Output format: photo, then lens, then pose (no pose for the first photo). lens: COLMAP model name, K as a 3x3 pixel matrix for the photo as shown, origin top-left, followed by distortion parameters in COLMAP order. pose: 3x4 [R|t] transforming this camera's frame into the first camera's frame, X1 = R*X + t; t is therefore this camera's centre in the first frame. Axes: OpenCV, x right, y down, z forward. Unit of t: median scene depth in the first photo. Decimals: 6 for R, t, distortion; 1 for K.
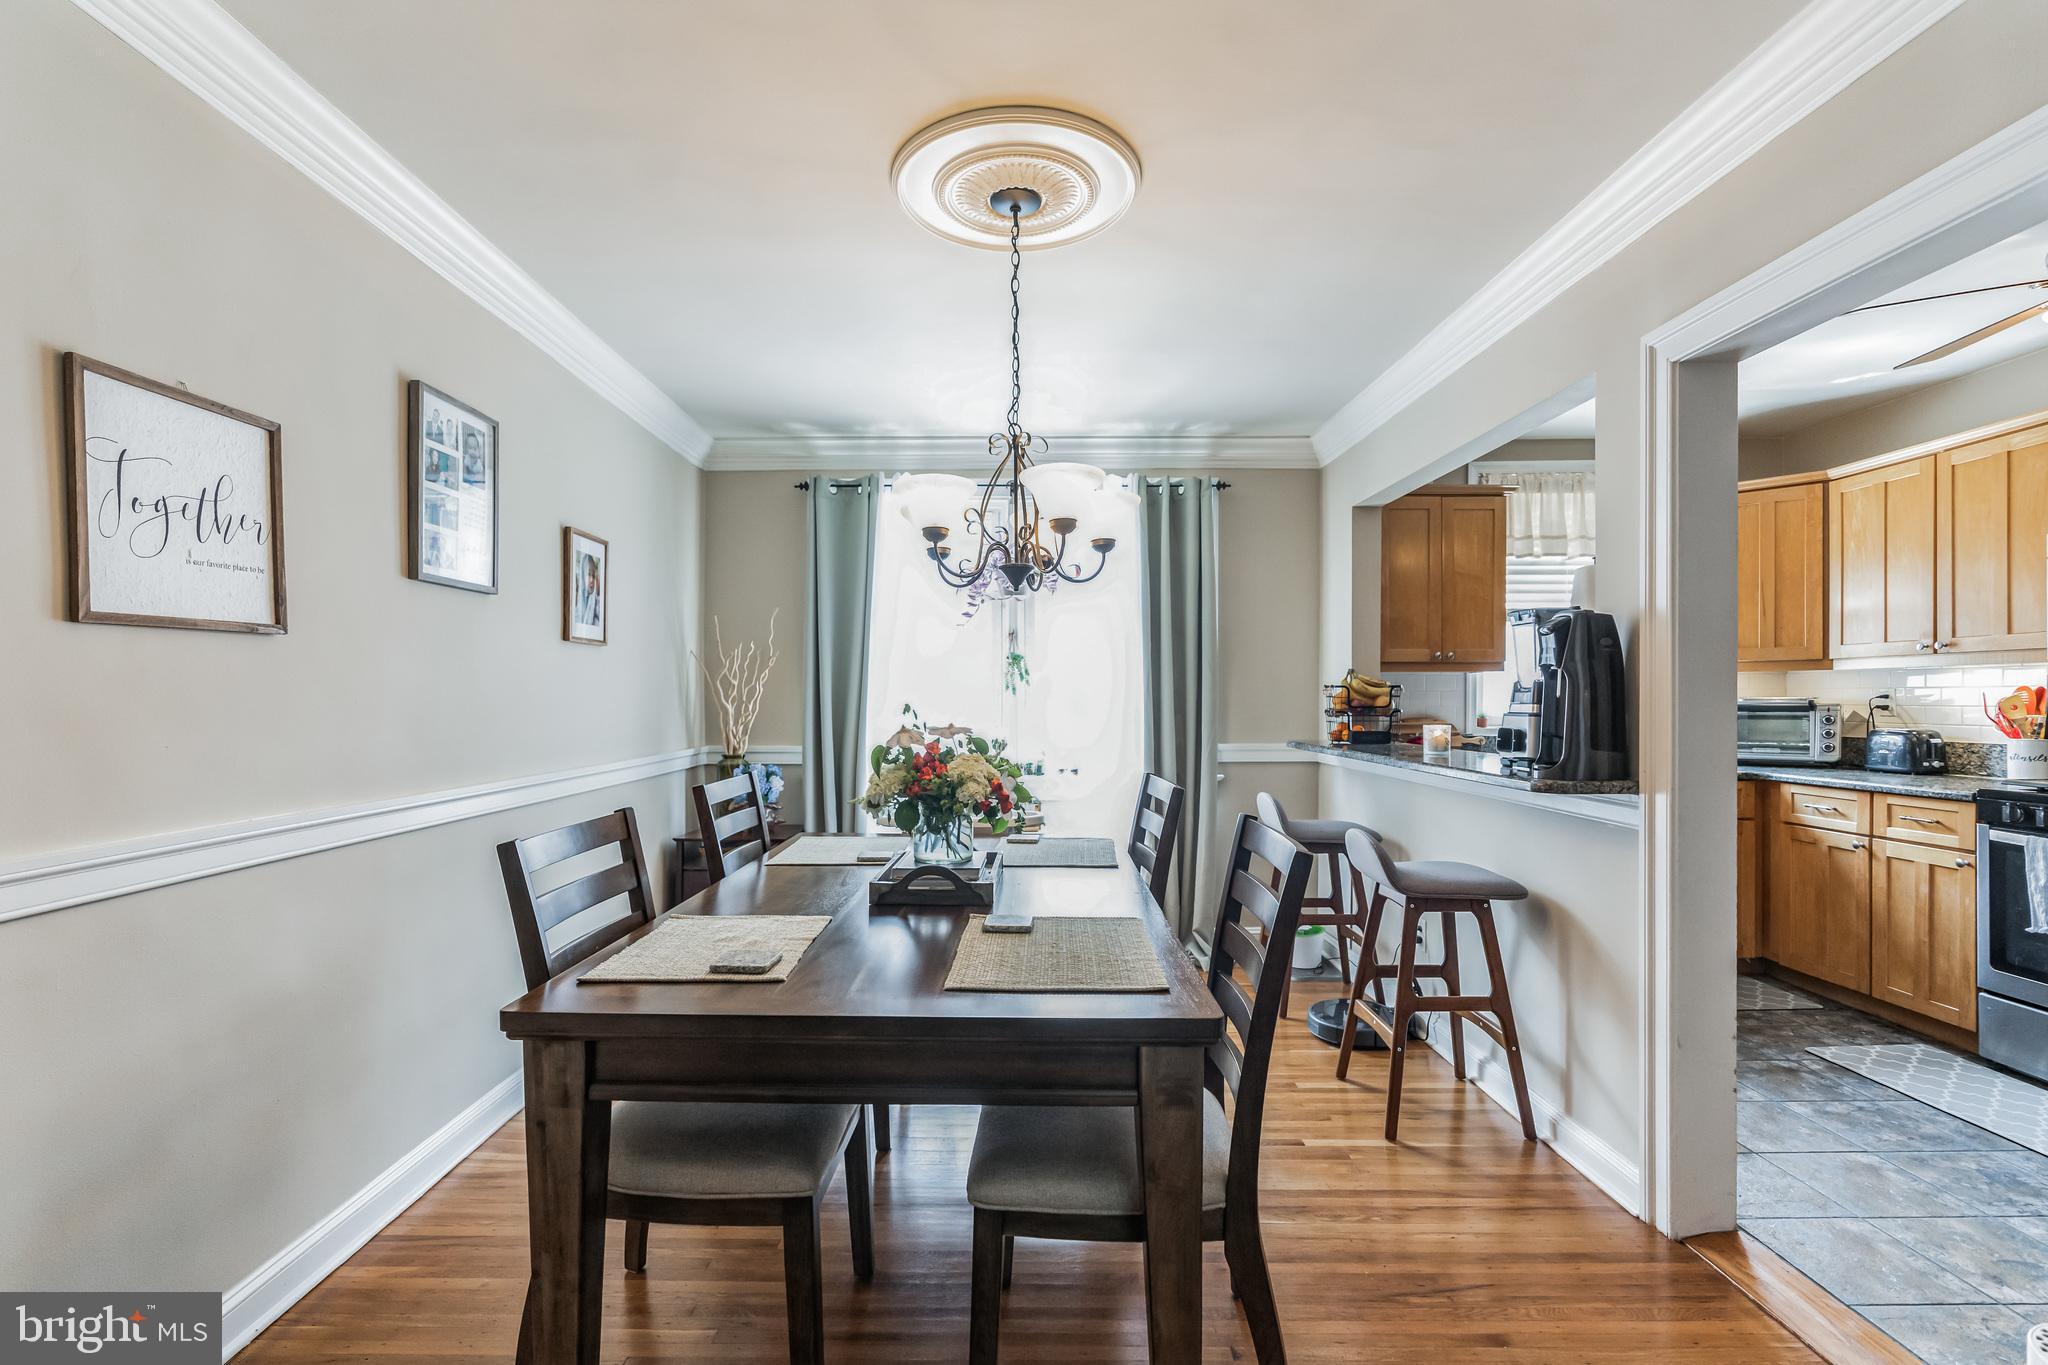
lens RADIAL K [[948.8, 0, 1017.4], [0, 948.8, 695.2], [0, 0, 1]] dist [-0.006052, 0.002266]
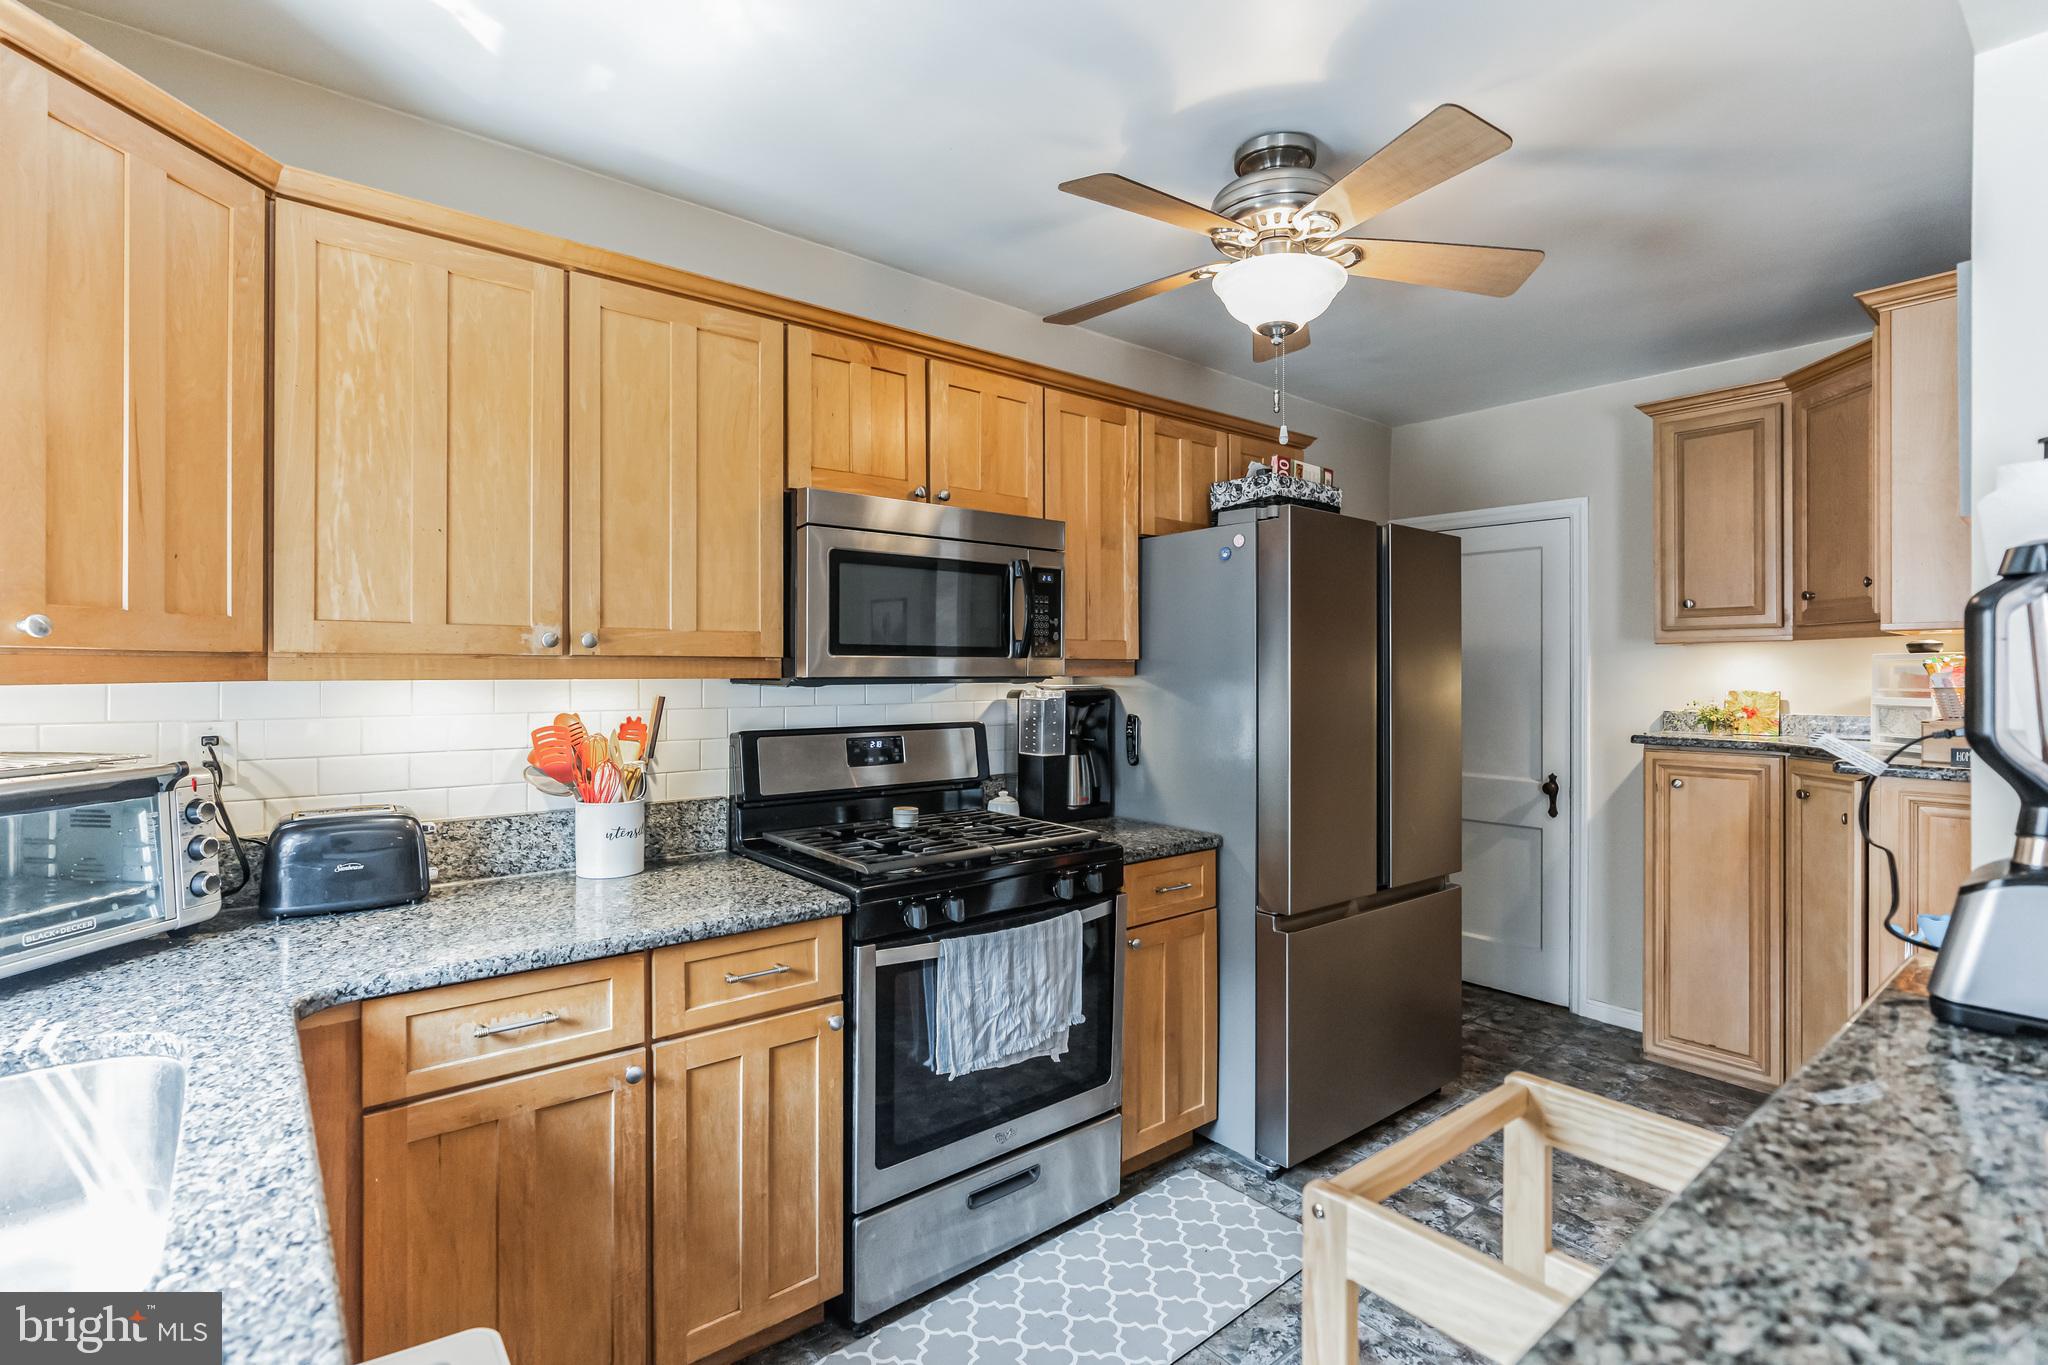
lens RADIAL K [[948.8, 0, 1024.5], [0, 948.8, 689.1], [0, 0, 1]] dist [-0.006052, 0.002266]
pose [[-0.633876, -0.000393, 0.773435, 0.445434], [0.000919, 0.999999, 0.001261, -0.029137], [-0.773434, 0.001510, -0.633875, 1.220791]]
